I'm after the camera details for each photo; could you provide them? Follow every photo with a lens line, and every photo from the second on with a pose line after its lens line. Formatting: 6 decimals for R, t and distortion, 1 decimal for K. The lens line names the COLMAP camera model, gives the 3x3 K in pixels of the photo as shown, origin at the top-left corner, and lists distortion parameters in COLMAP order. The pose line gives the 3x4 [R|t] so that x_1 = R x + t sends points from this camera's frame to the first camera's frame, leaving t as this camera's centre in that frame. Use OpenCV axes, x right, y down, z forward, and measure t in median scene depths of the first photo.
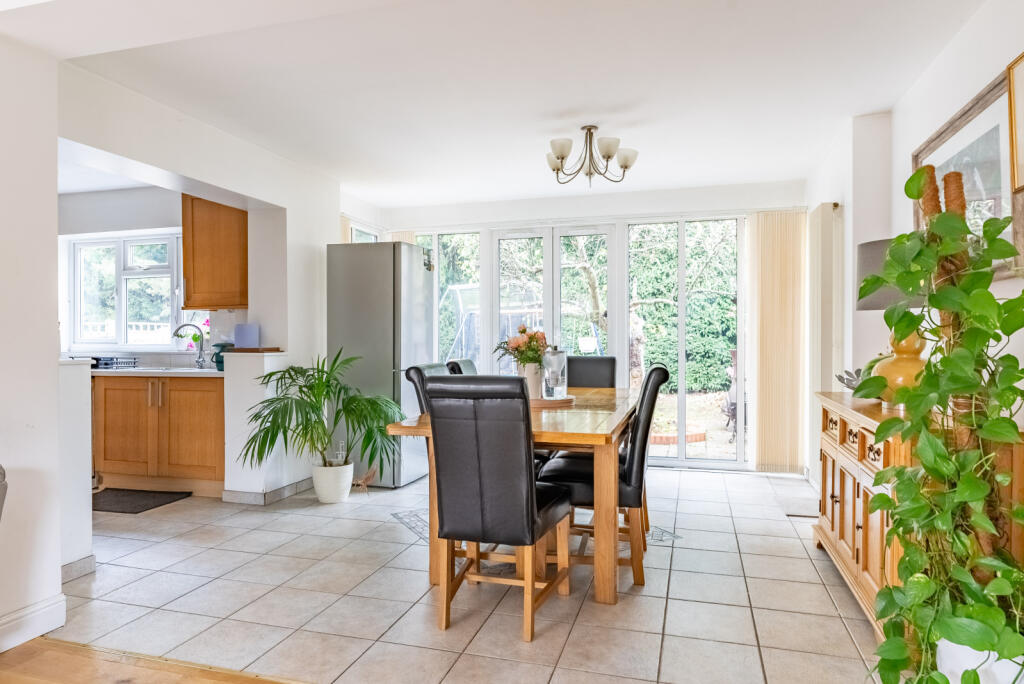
lens RADIAL K [[620.1, 0, 512.0], [0, 620.1, 342.0], [0, 0, 1]] dist [0.000552, 0.000240]
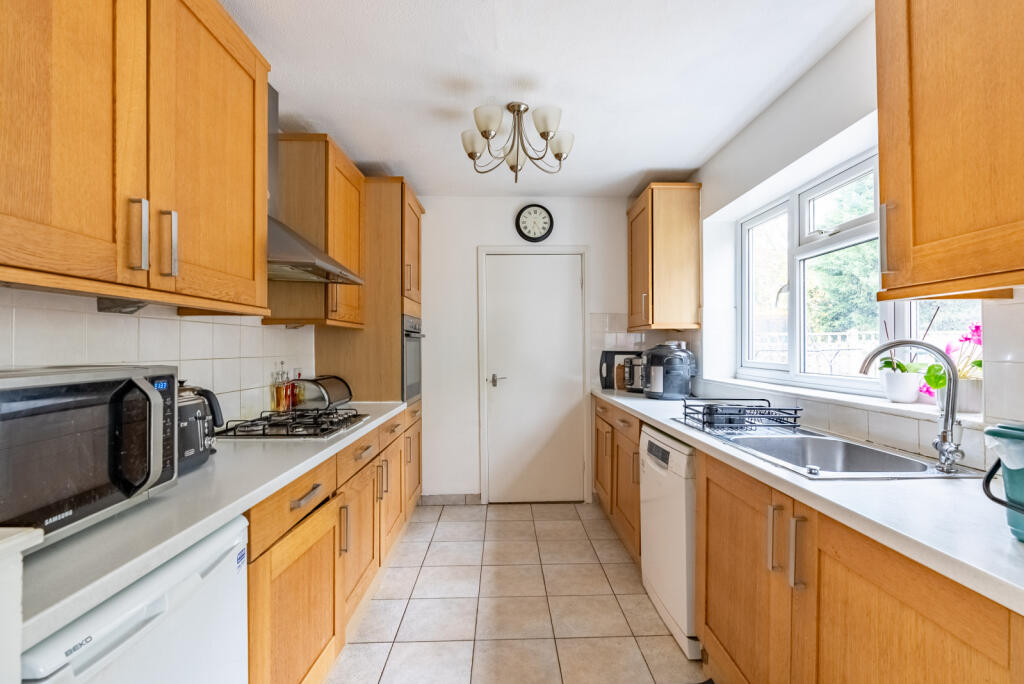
lens RADIAL K [[466.1, 0, 512.0], [0, 466.1, 342.0], [0, 0, 1]] dist [0.000300, 0.000254]
pose [[0.302190, -0.005661, -0.953231, -0.320279], [0.000938, 0.999984, -0.005641, -0.025675], [0.953247, 0.000810, 0.302190, 0.673752]]
